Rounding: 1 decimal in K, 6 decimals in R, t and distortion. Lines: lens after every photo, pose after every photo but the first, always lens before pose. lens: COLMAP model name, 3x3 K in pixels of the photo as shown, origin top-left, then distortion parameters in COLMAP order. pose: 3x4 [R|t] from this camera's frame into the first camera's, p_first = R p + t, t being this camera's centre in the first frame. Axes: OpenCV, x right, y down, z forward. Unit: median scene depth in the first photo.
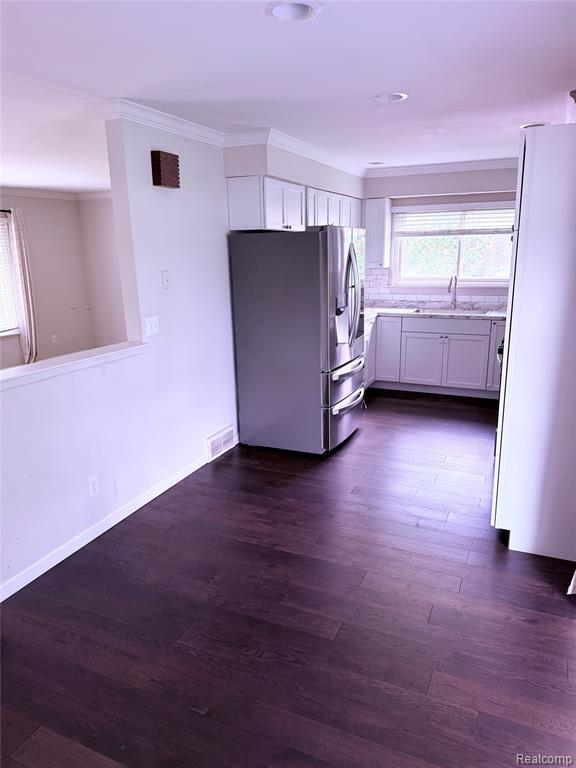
lens RADIAL K [[539.7, 0, 287.2], [0, 539.7, 383.6], [0, 0, 1]] dist [0.066932, 0.000877]
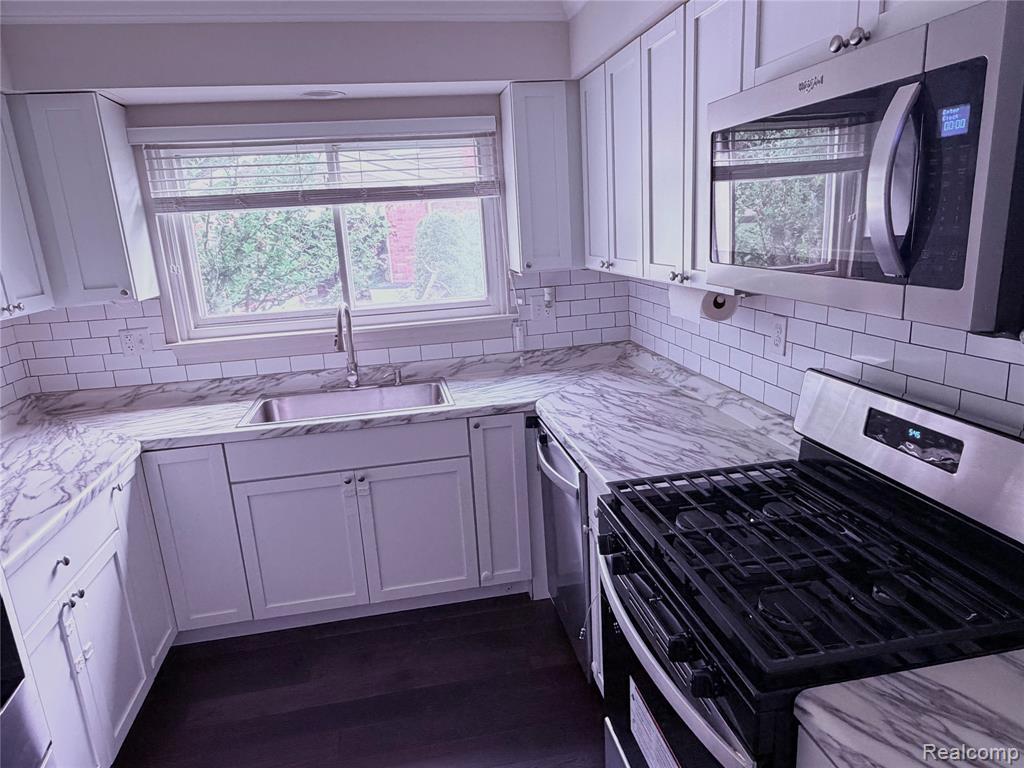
lens RADIAL K [[662.8, 0, 509.4], [0, 662.8, 385.7], [0, 0, 1]] dist [0.000972, 0.000478]
pose [[0.815443, -0.173120, 0.552342, 0.131977], [0.183286, 0.982352, 0.037306, -0.137629], [-0.549052, 0.070815, 0.832783, 0.542119]]
